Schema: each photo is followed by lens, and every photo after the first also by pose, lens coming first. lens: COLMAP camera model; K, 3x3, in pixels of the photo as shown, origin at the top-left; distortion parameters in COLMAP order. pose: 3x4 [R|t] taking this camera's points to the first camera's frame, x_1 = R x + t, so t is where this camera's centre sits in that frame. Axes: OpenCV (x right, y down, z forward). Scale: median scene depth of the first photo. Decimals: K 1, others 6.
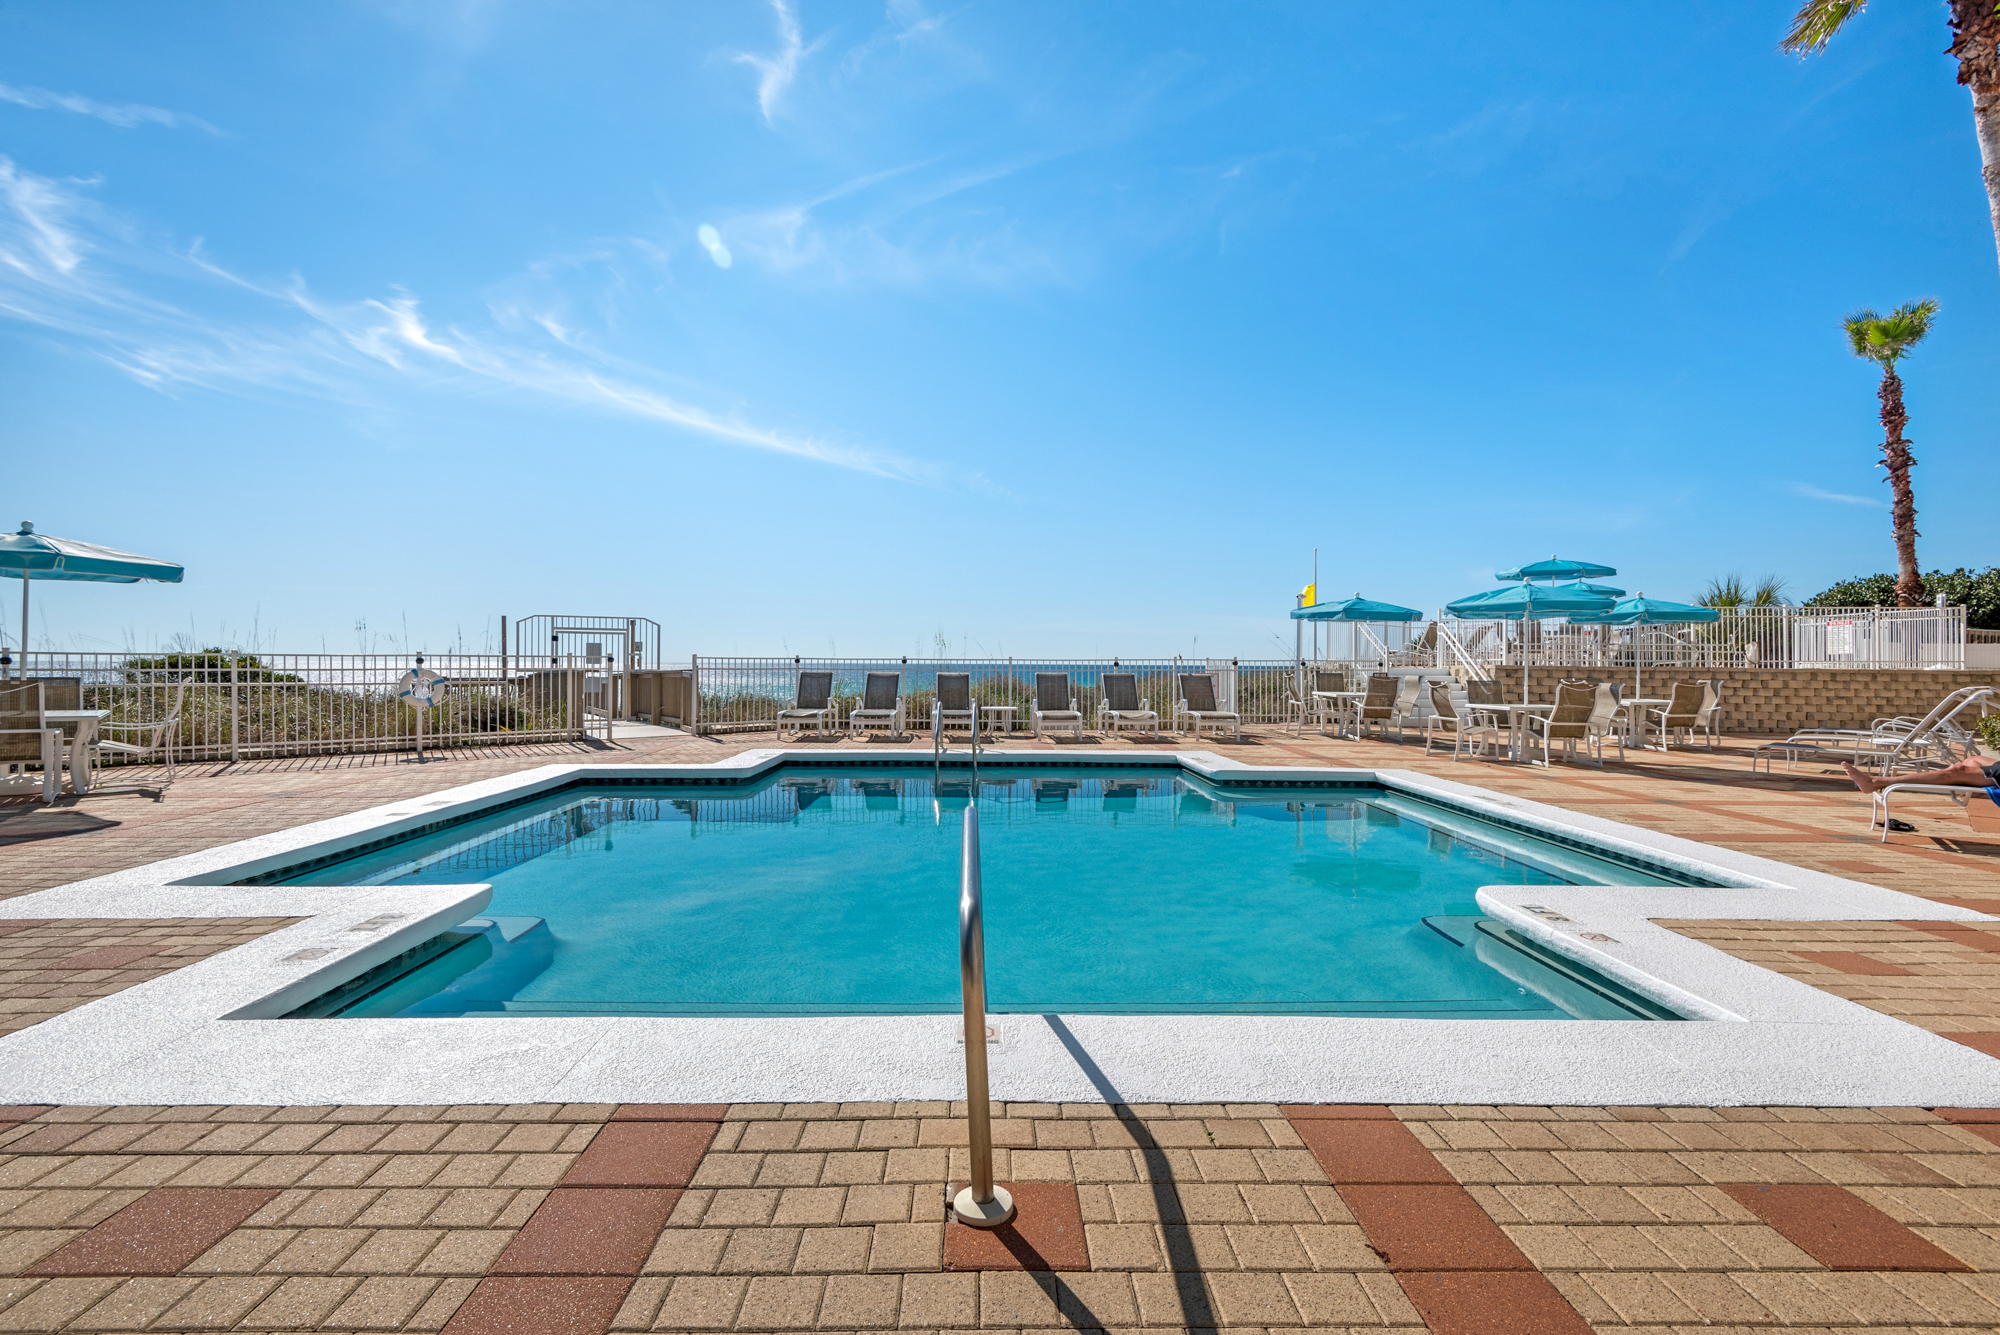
lens RADIAL K [[912.2, 0, 996.4], [0, 912.2, 678.2], [0, 0, 1]] dist [0.012114, -0.006816]
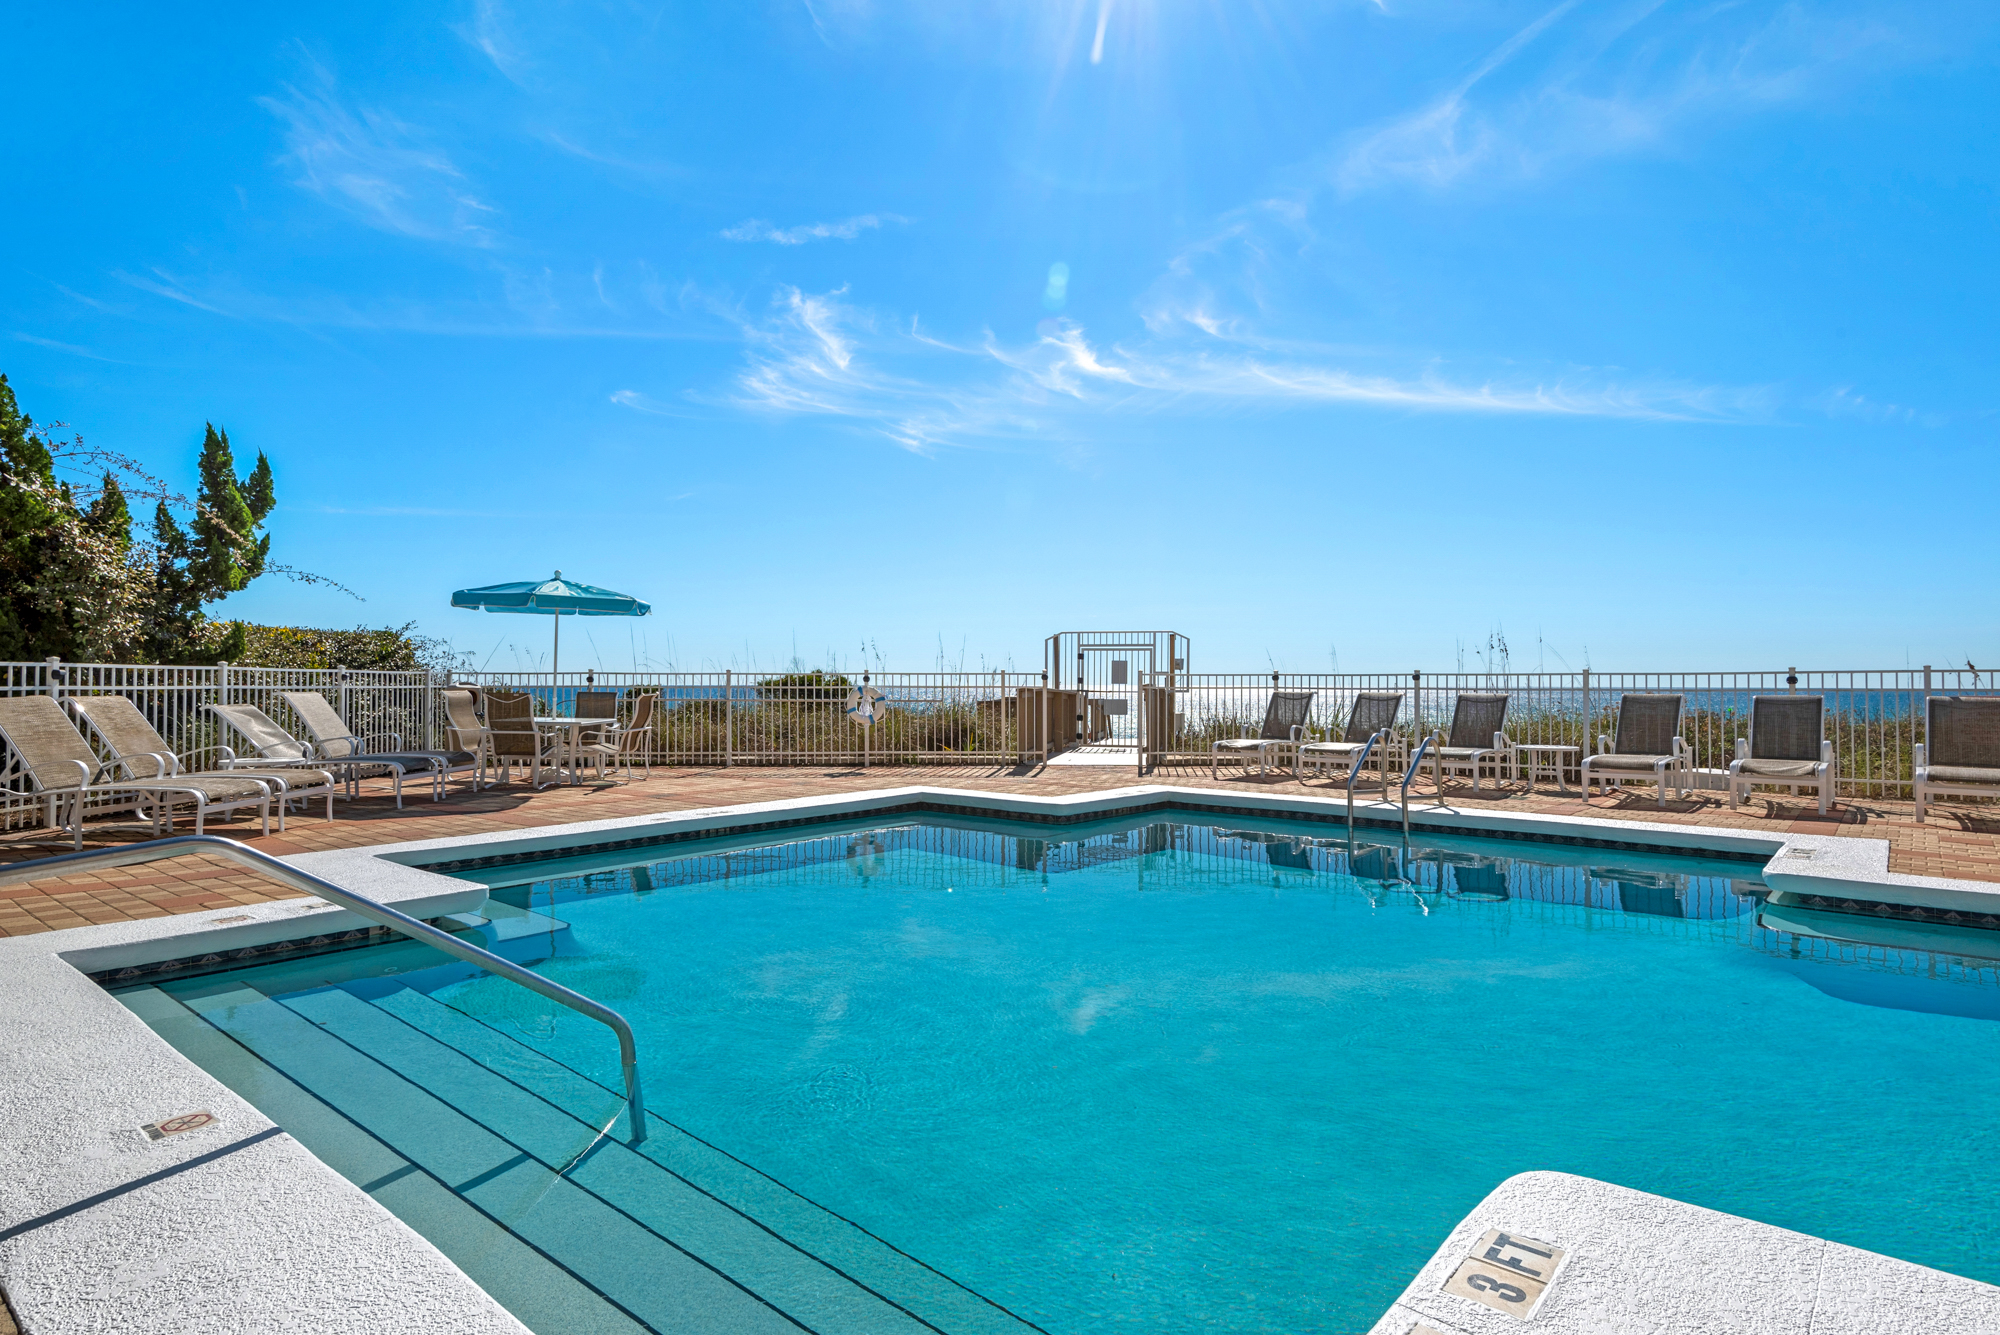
lens RADIAL K [[1085.4, 0, 999.4], [0, 1085.4, 666.3], [0, 0, 1]] dist [0.013586, -0.002194]
pose [[0.740812, -0.013793, -0.671571, 0.103214], [-0.013840, 0.999263, -0.035791, 0.003405], [0.671570, 0.035809, 0.740075, 0.074097]]
